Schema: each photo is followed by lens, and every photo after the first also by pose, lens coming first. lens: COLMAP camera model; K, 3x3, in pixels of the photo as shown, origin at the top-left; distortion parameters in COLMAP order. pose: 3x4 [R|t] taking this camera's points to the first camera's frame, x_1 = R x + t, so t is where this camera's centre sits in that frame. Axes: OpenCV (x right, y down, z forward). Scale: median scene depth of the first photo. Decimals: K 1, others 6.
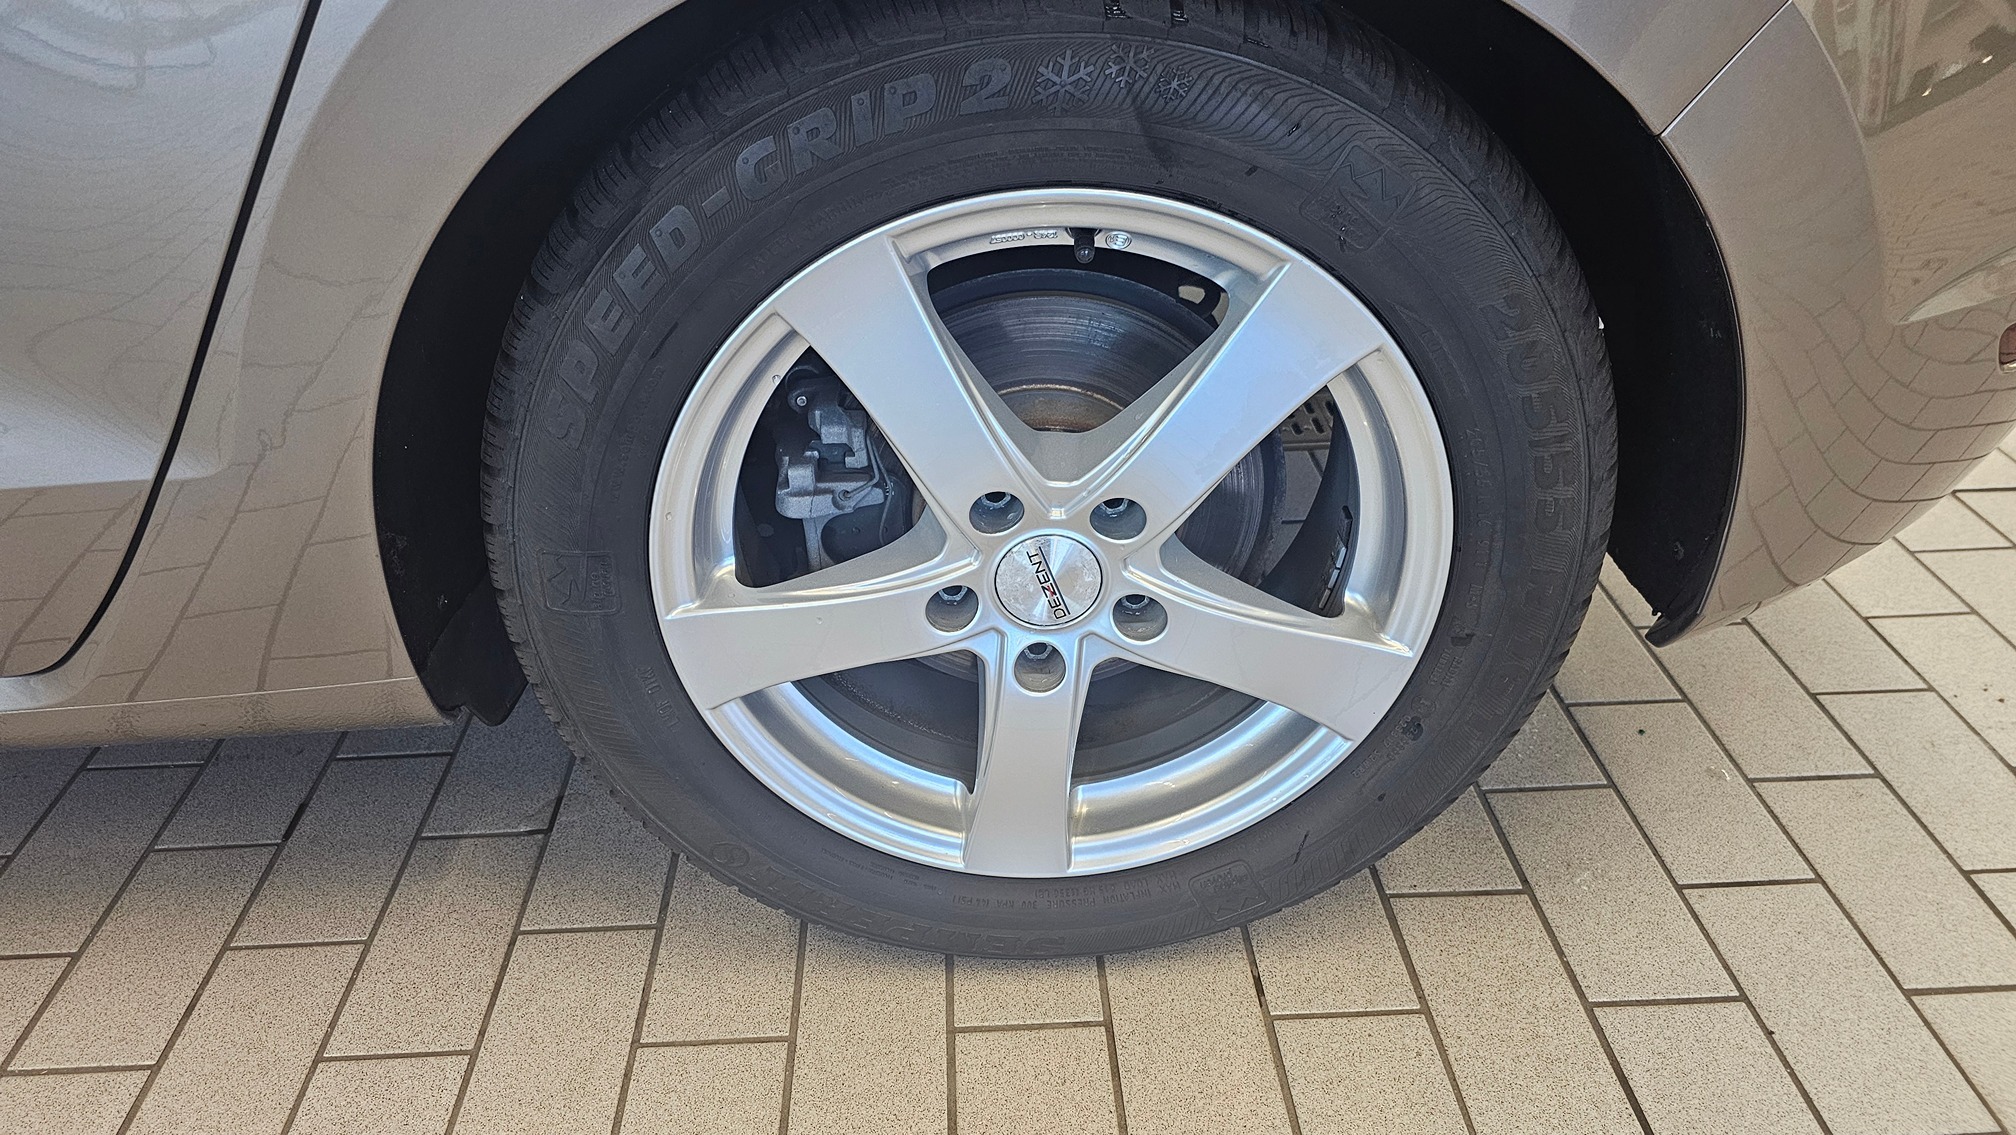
lens RADIAL K [[1345.4, 0, 1008.0], [0, 1345.4, 567.5], [0, 0, 1]] dist [0.044386, -0.049580]
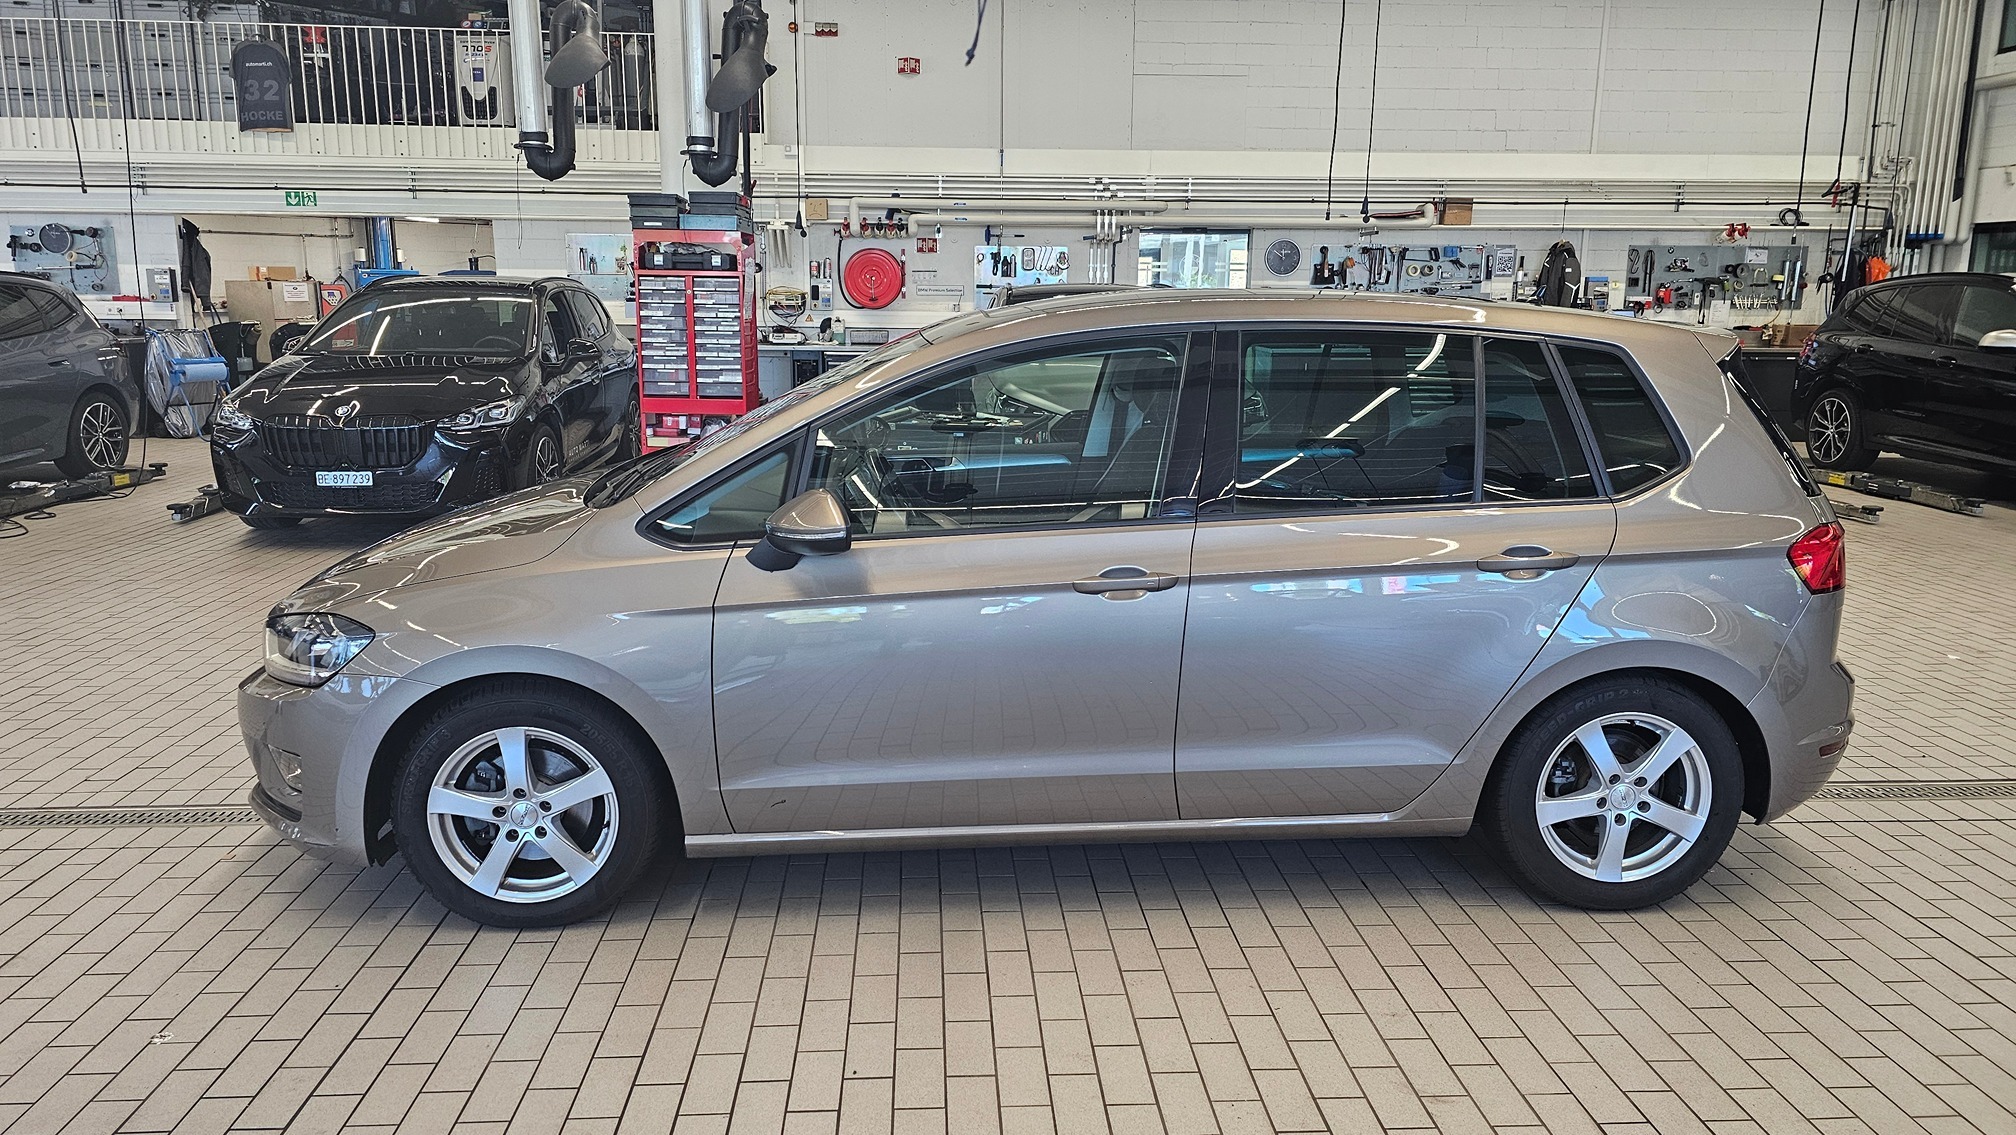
lens RADIAL K [[1333.5, 0, 1006.4], [0, 1333.5, 523.7], [0, 0, 1]] dist [0.040028, -0.046978]
pose [[0.998860, 0.043101, 0.020543, -2.106516], [-0.030913, 0.911681, -0.409734, 1.051107], [-0.036388, 0.408631, 0.911974, -3.301142]]
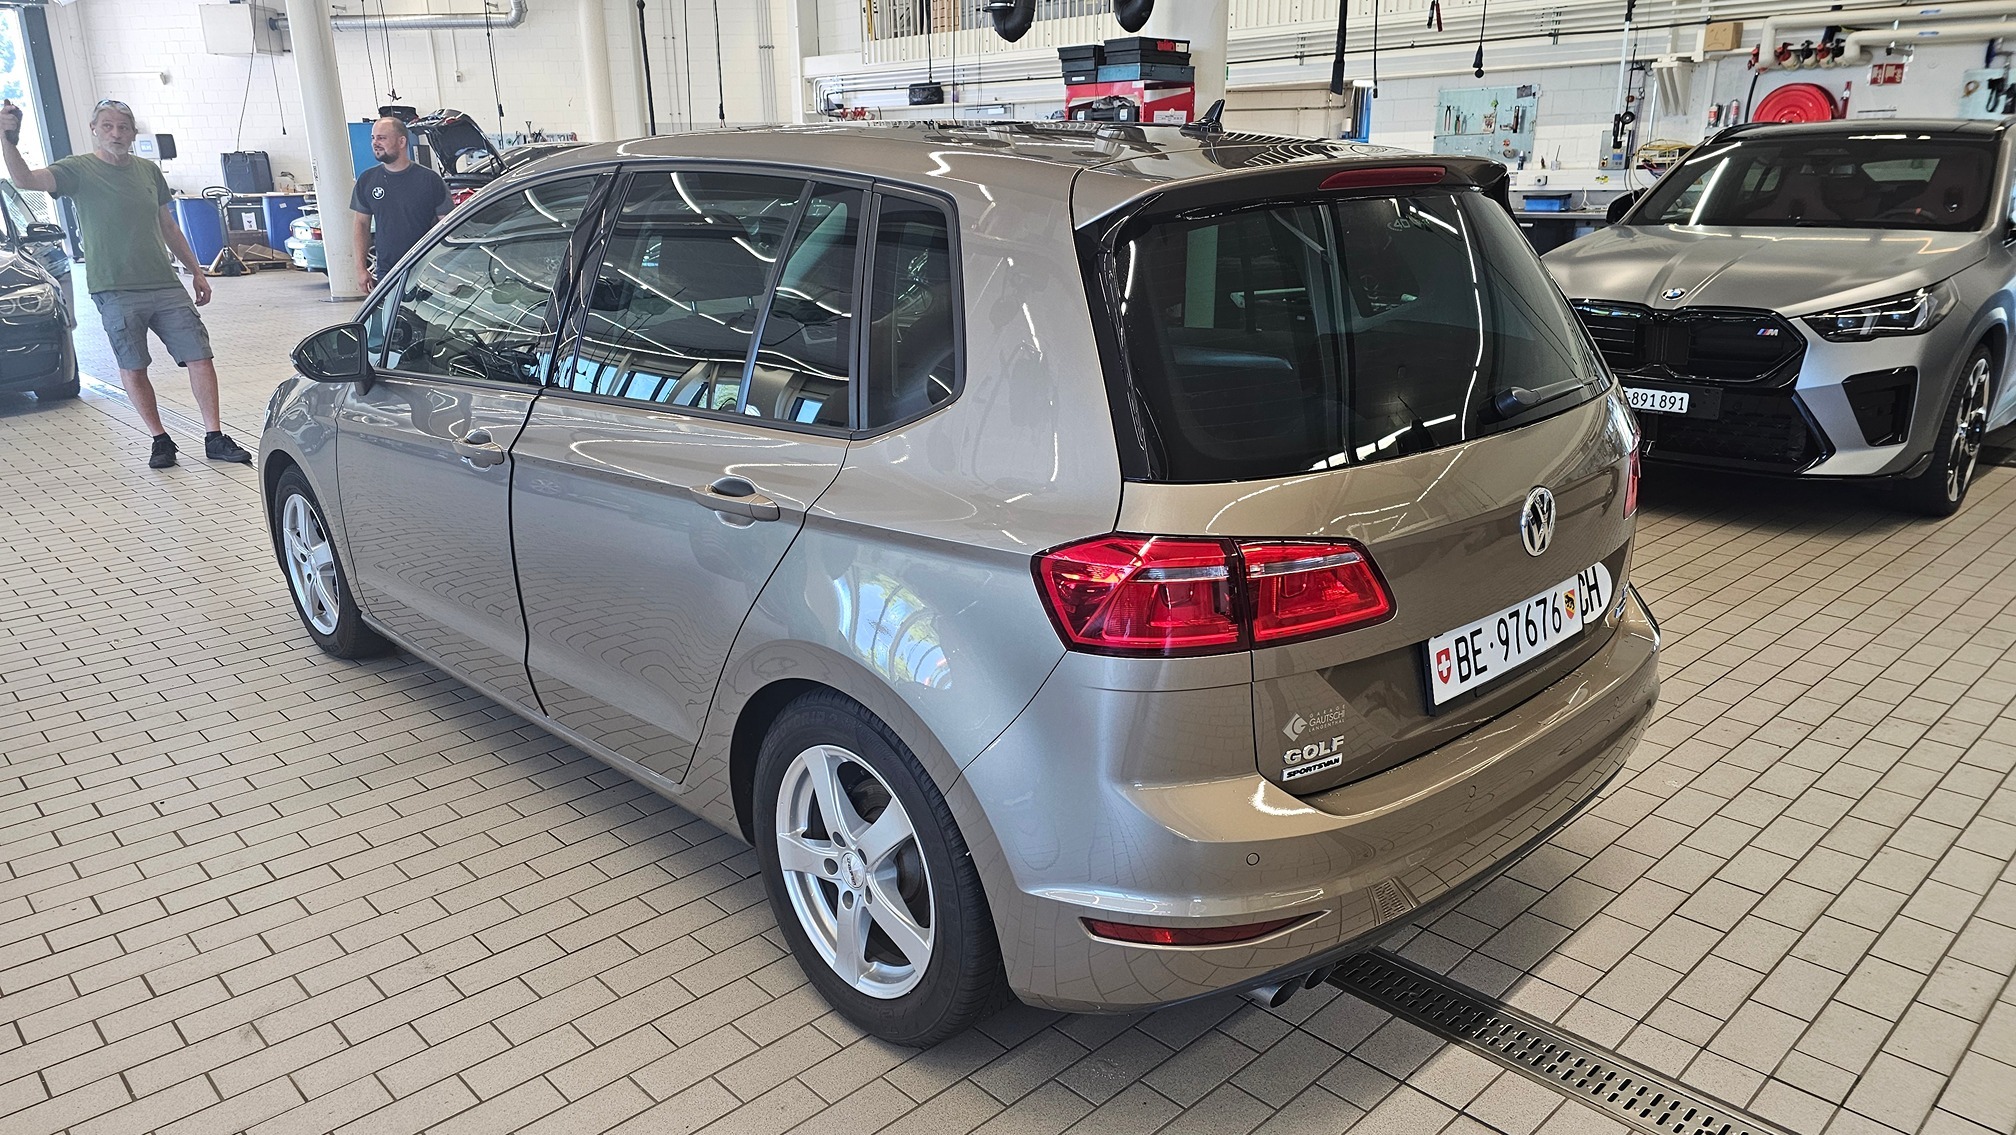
lens RADIAL K [[1345.4, 0, 1008.0], [0, 1345.4, 567.5], [0, 0, 1]] dist [0.044386, -0.049580]
pose [[0.652117, 0.239780, -0.719200, 2.270077], [-0.430444, 0.898029, -0.090893, -0.480002], [0.624068, 0.368849, 0.688832, -1.096721]]
